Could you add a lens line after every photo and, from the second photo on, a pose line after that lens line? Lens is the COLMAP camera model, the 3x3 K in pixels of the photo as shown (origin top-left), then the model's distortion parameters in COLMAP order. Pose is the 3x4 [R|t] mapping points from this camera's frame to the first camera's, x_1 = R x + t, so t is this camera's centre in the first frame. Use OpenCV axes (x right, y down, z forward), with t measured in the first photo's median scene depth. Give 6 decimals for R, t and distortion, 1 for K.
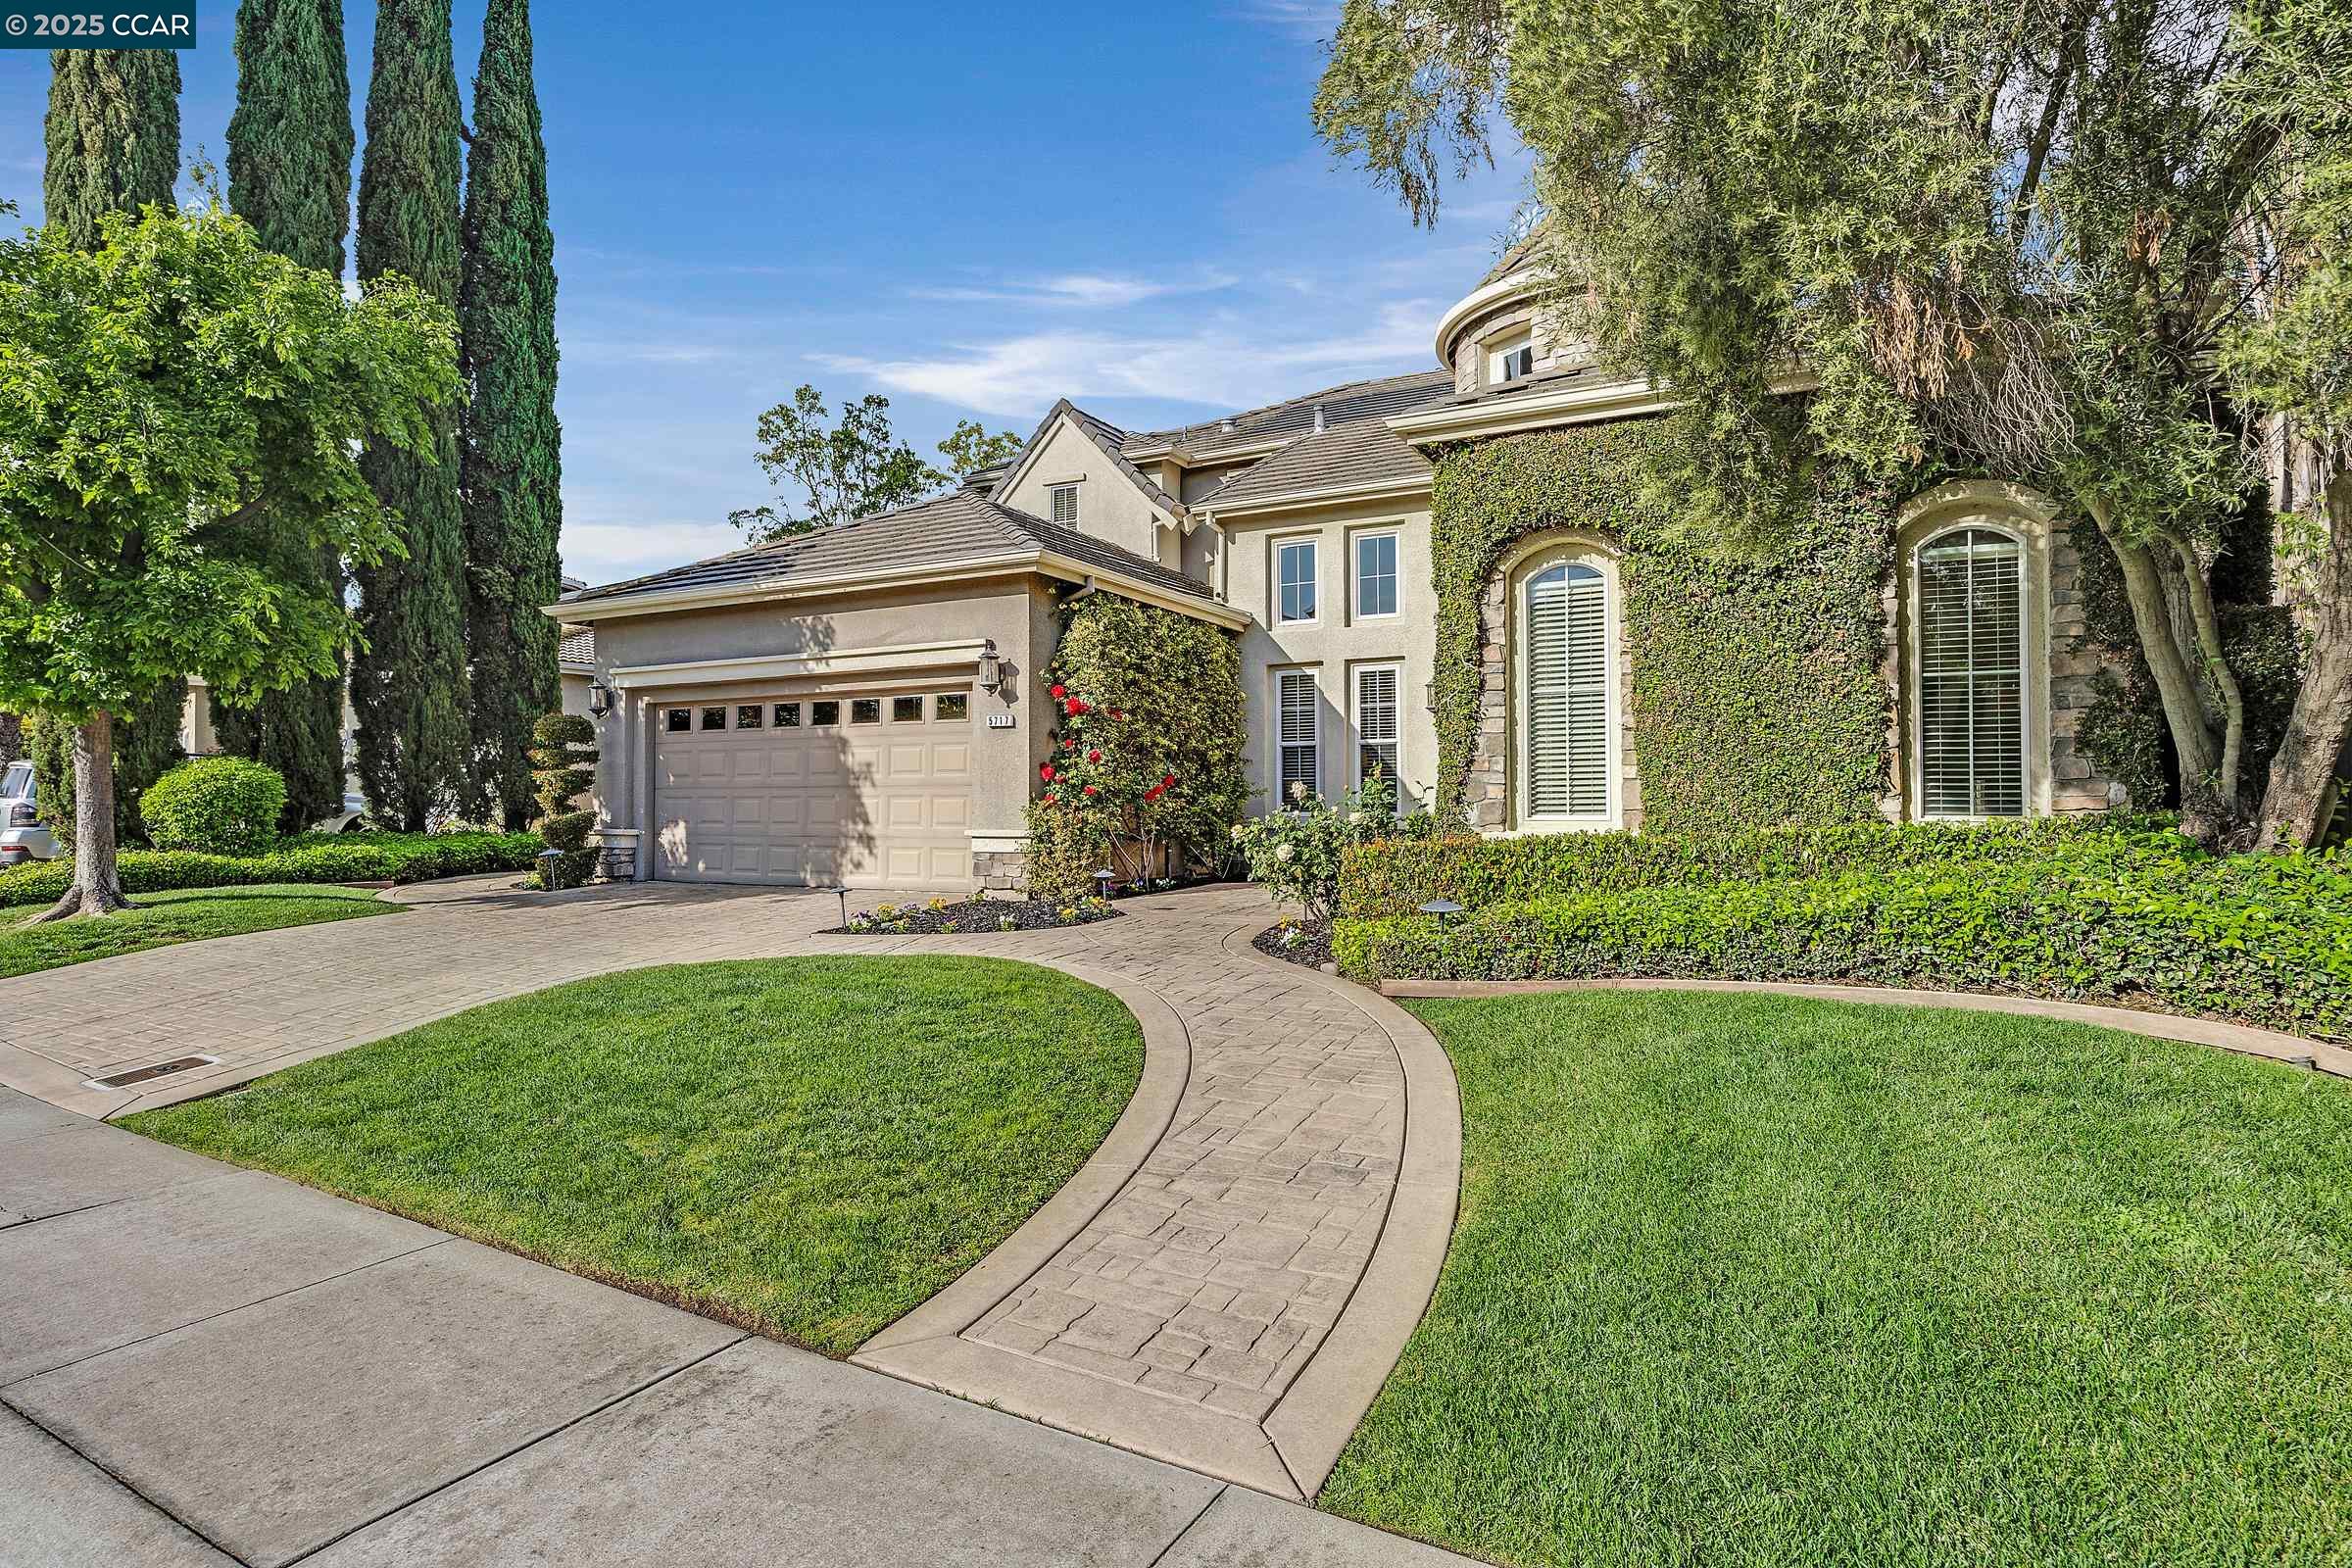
lens RADIAL K [[1259.5, 0, 1176.0], [0, 1259.5, 784.0], [0, 0, 1]] dist [-0.000708, -0.000858]
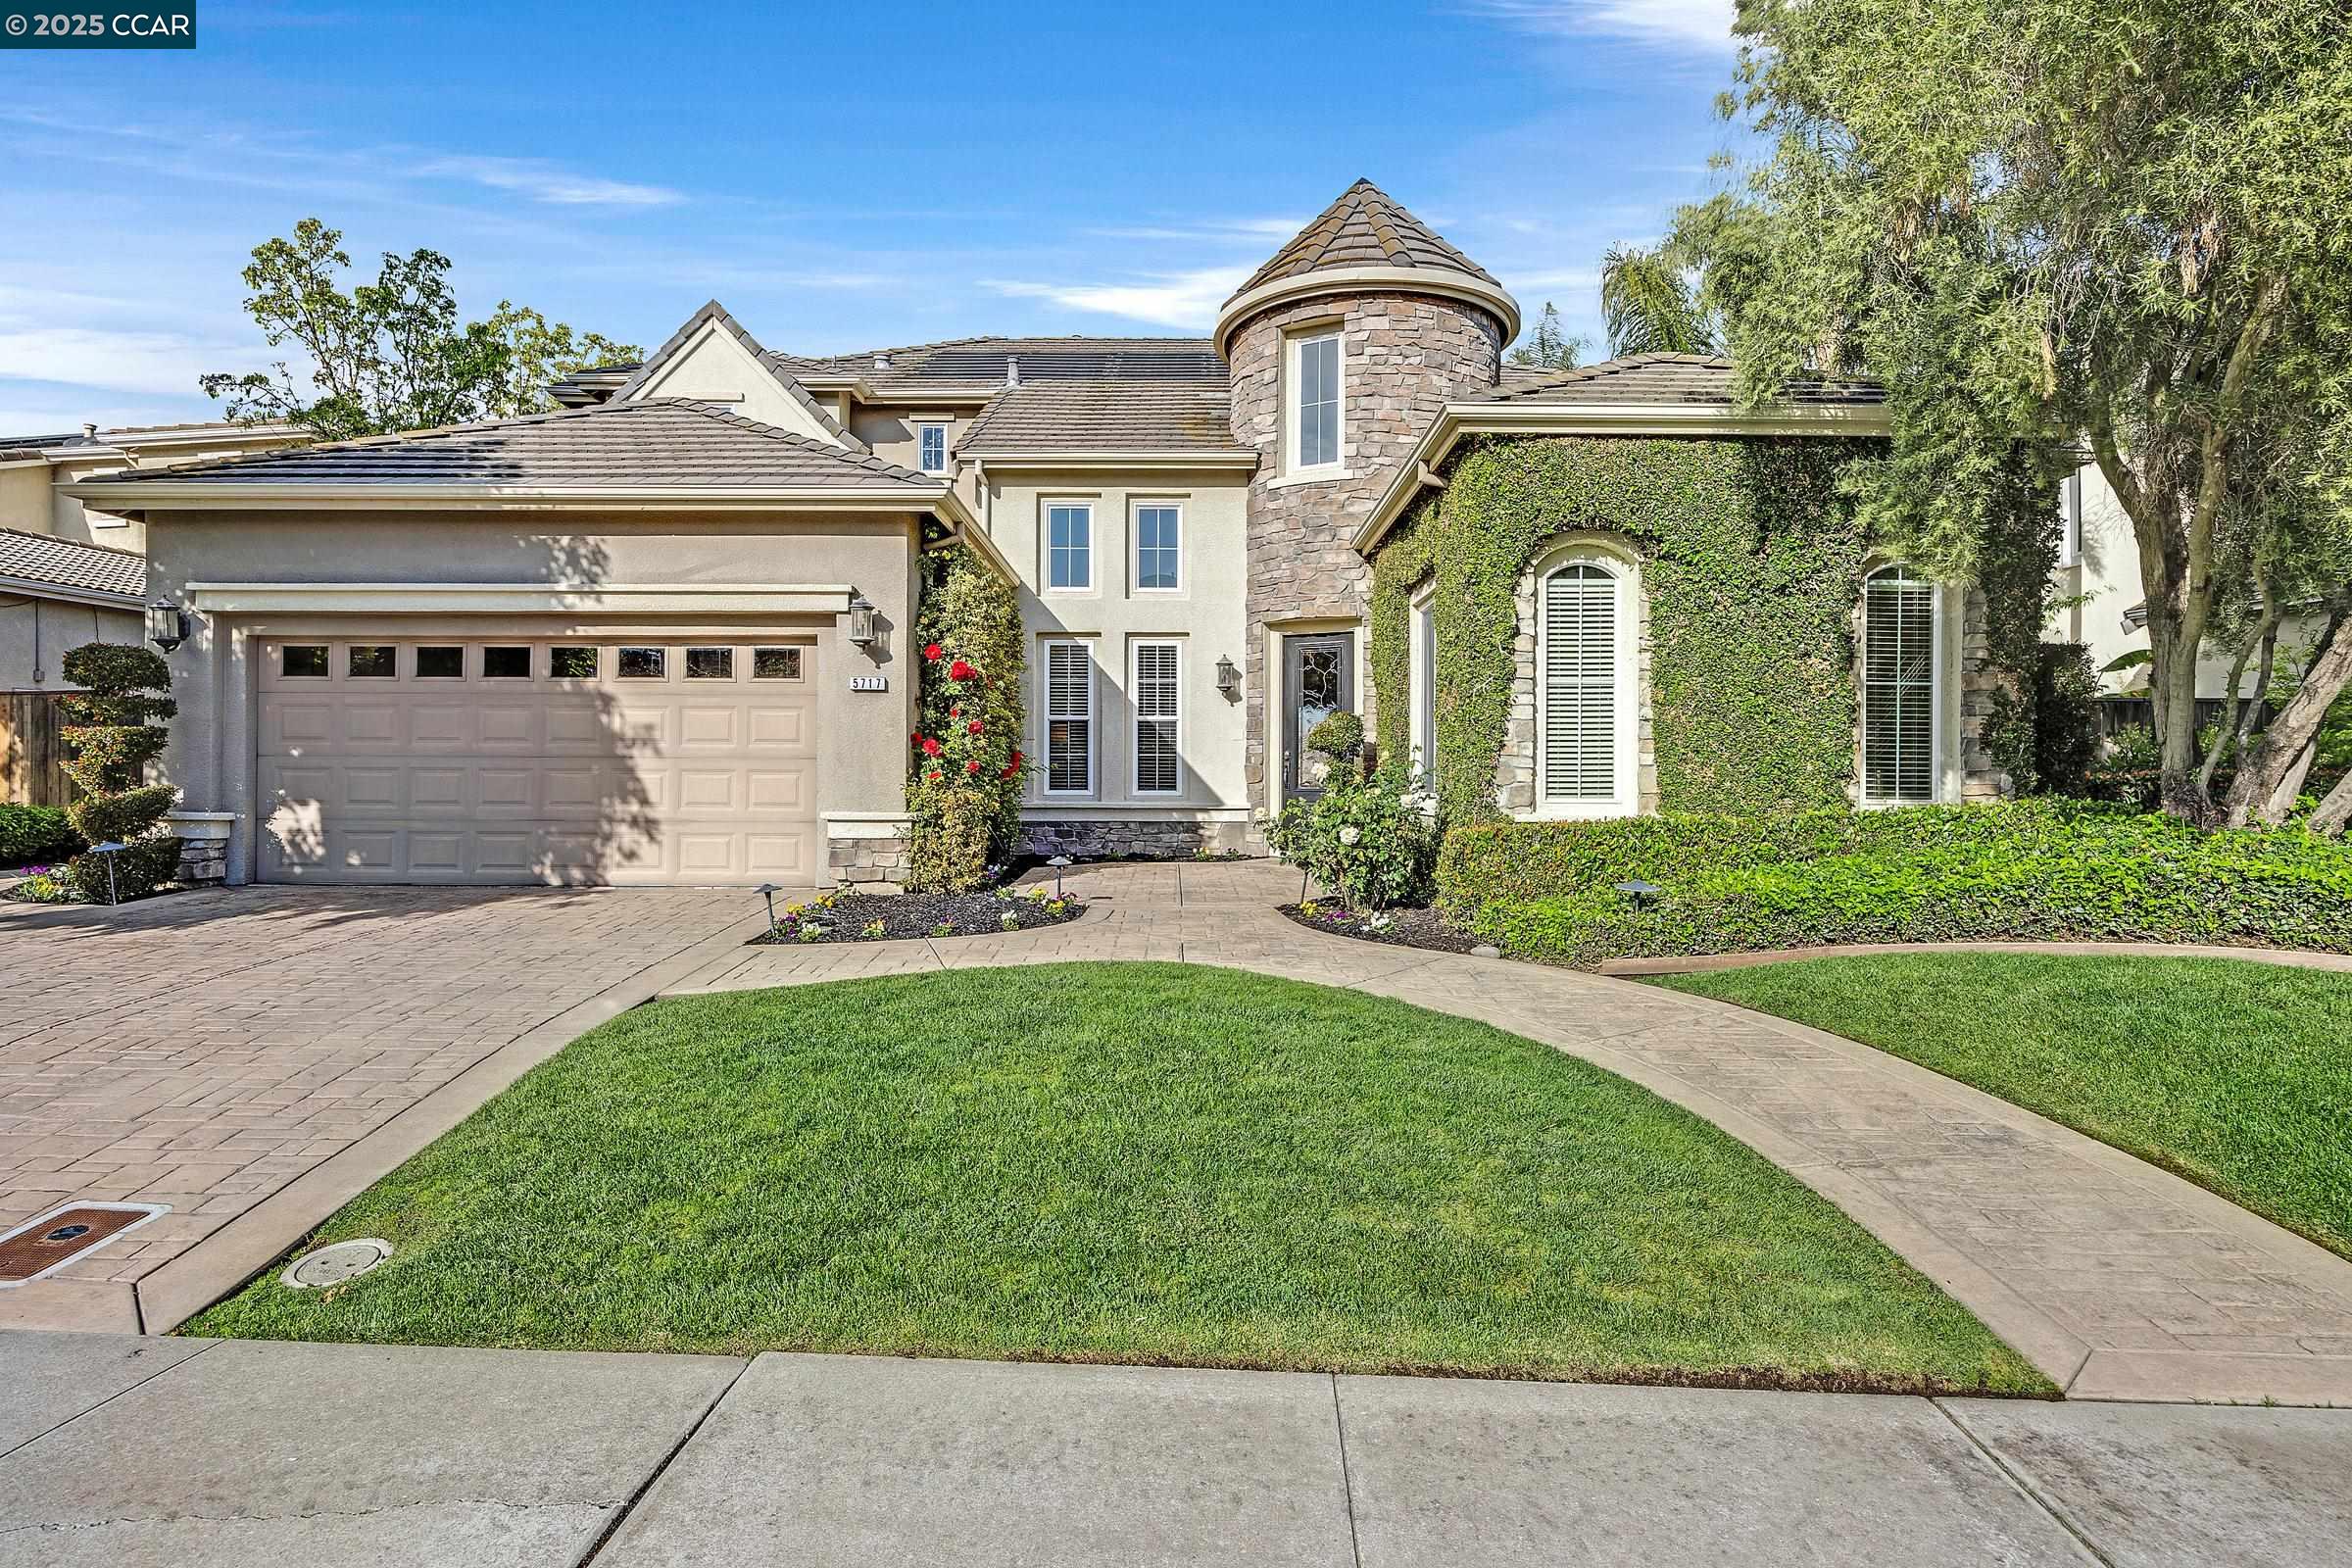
lens RADIAL K [[1289.0, 0, 1176.0], [0, 1289.0, 784.0], [0, 0, 1]] dist [-0.005038, -0.001125]
pose [[0.883397, 0.005337, 0.468595, -0.328000], [-0.015346, 0.999728, 0.017544, -0.000735], [-0.468374, -0.022689, 0.883239, 0.122254]]
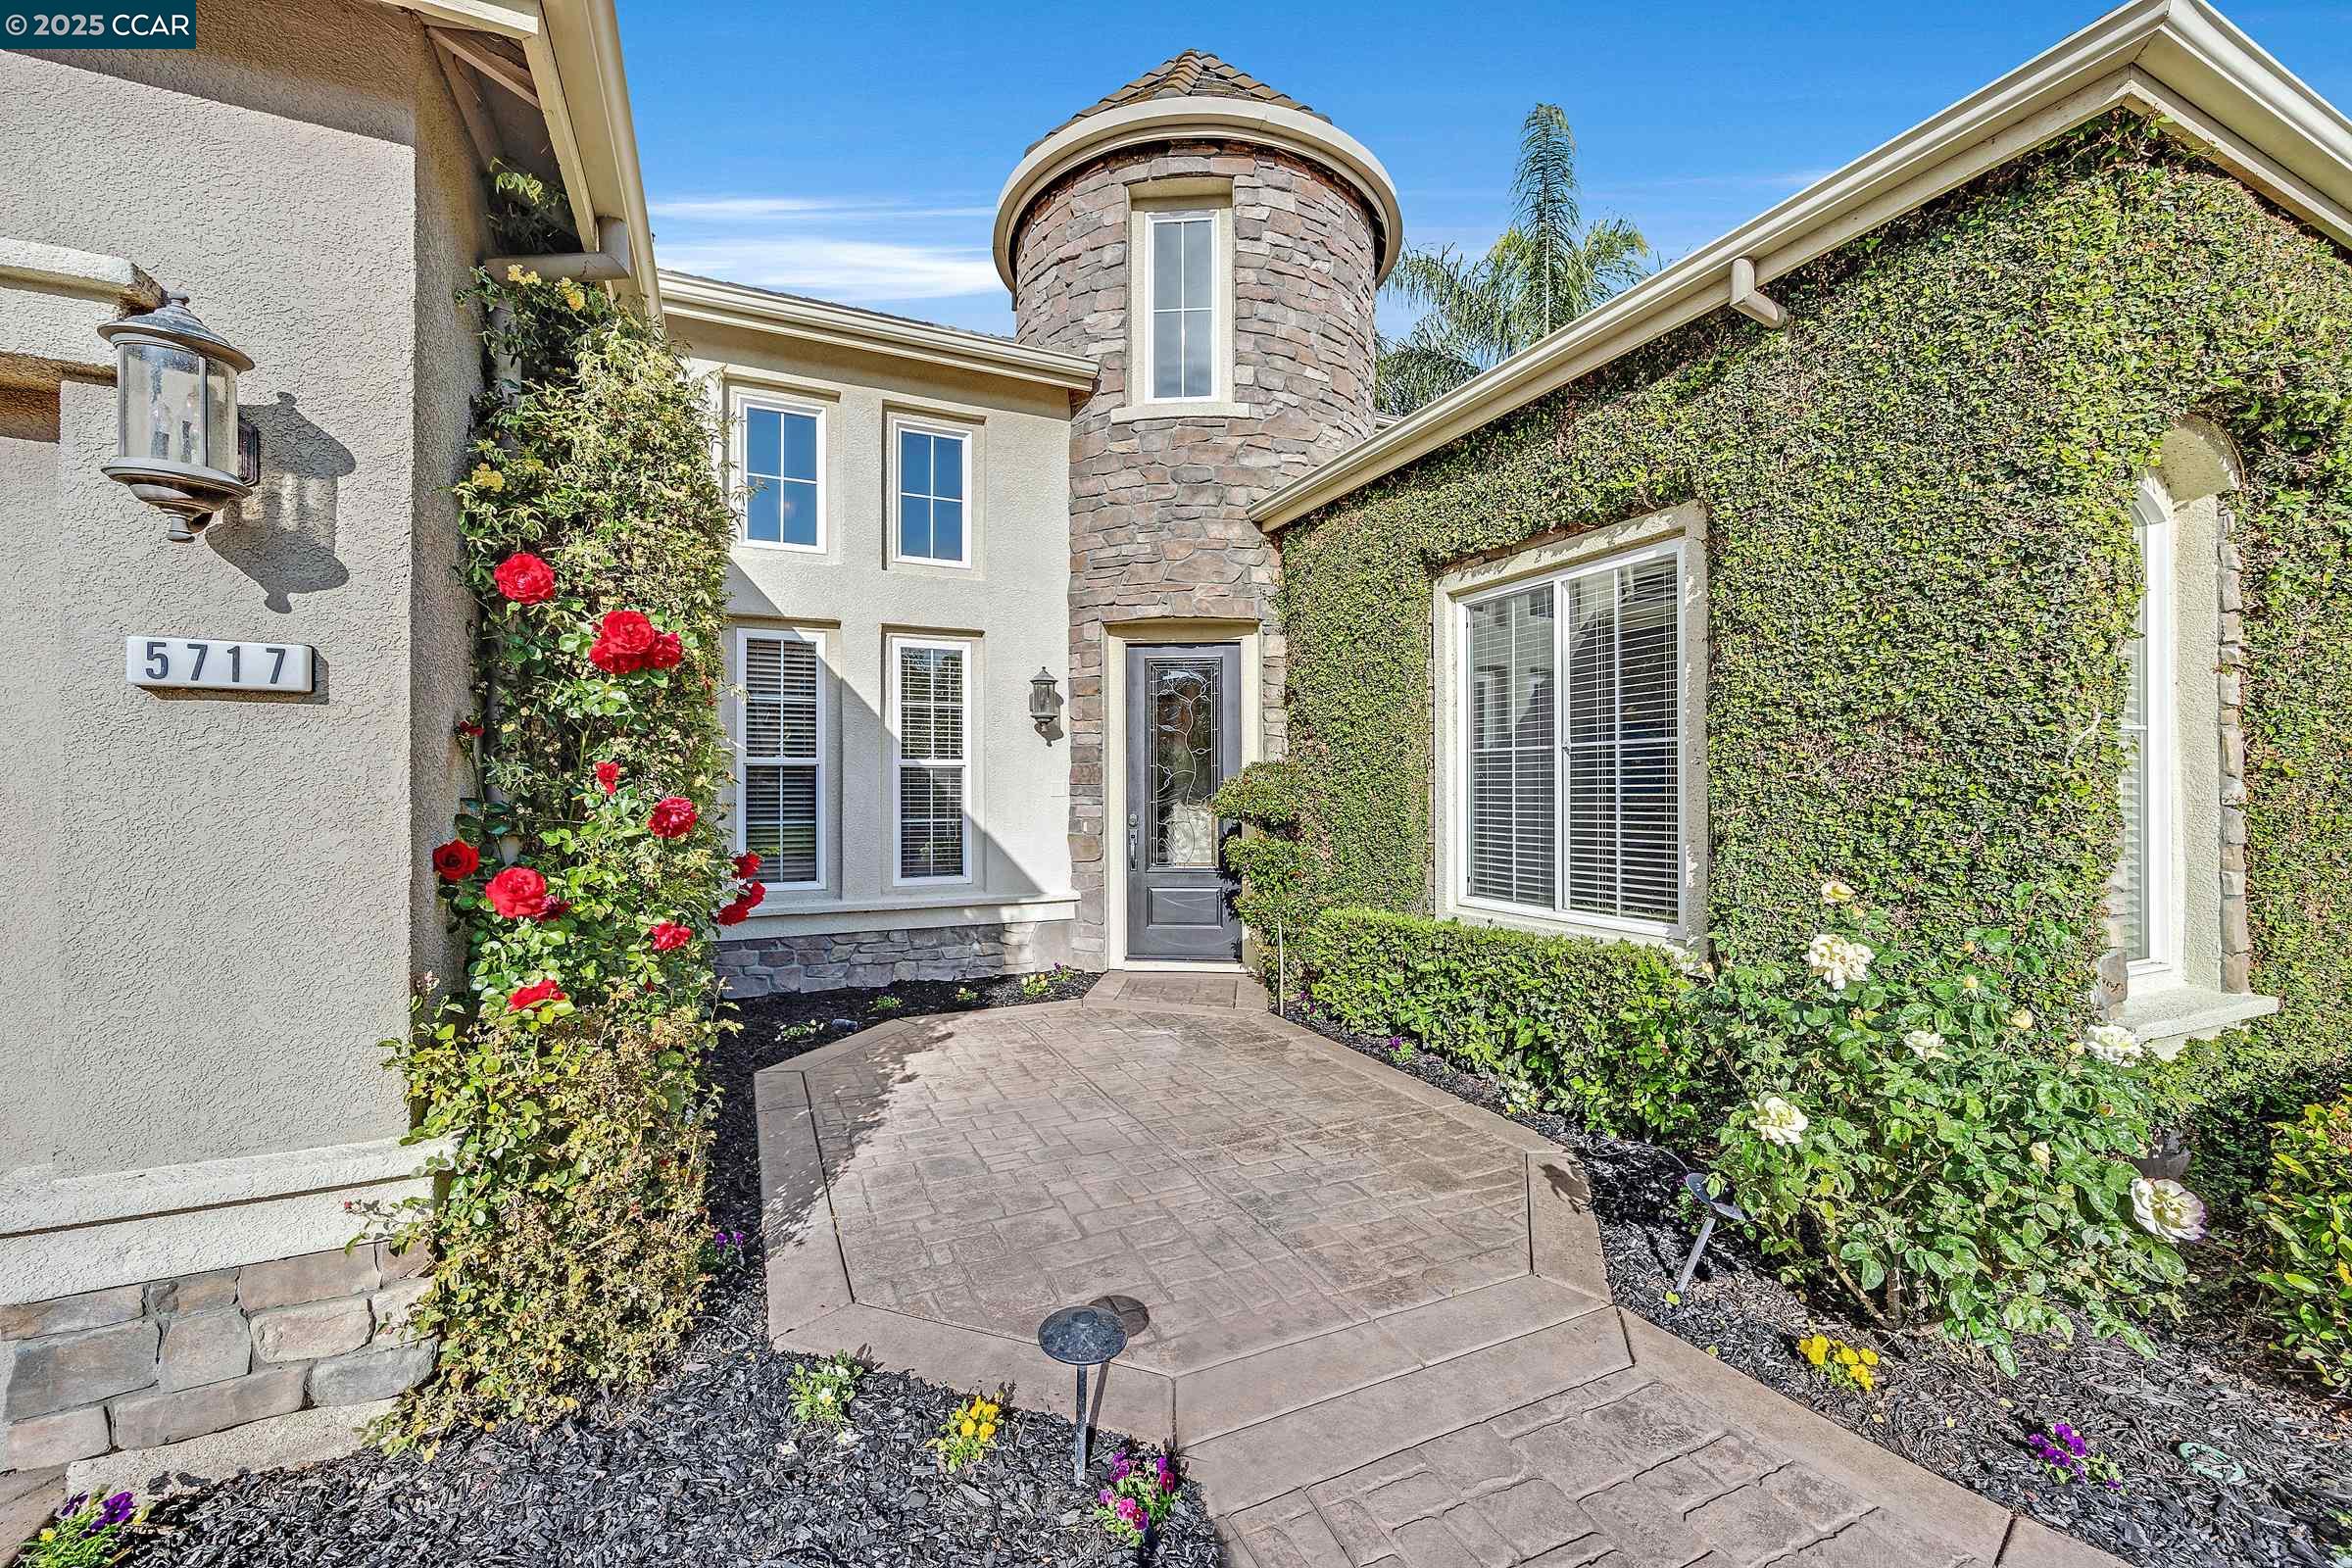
lens RADIAL K [[941.8, 0, 1176.0], [0, 941.8, 784.0], [0, 0, 1]] dist [-0.004907, -0.000535]
pose [[0.600194, 0.007319, 0.799821, -0.154316], [-0.014757, 0.999889, 0.001924, -0.029078], [-0.799718, -0.012958, 0.600236, 0.696463]]
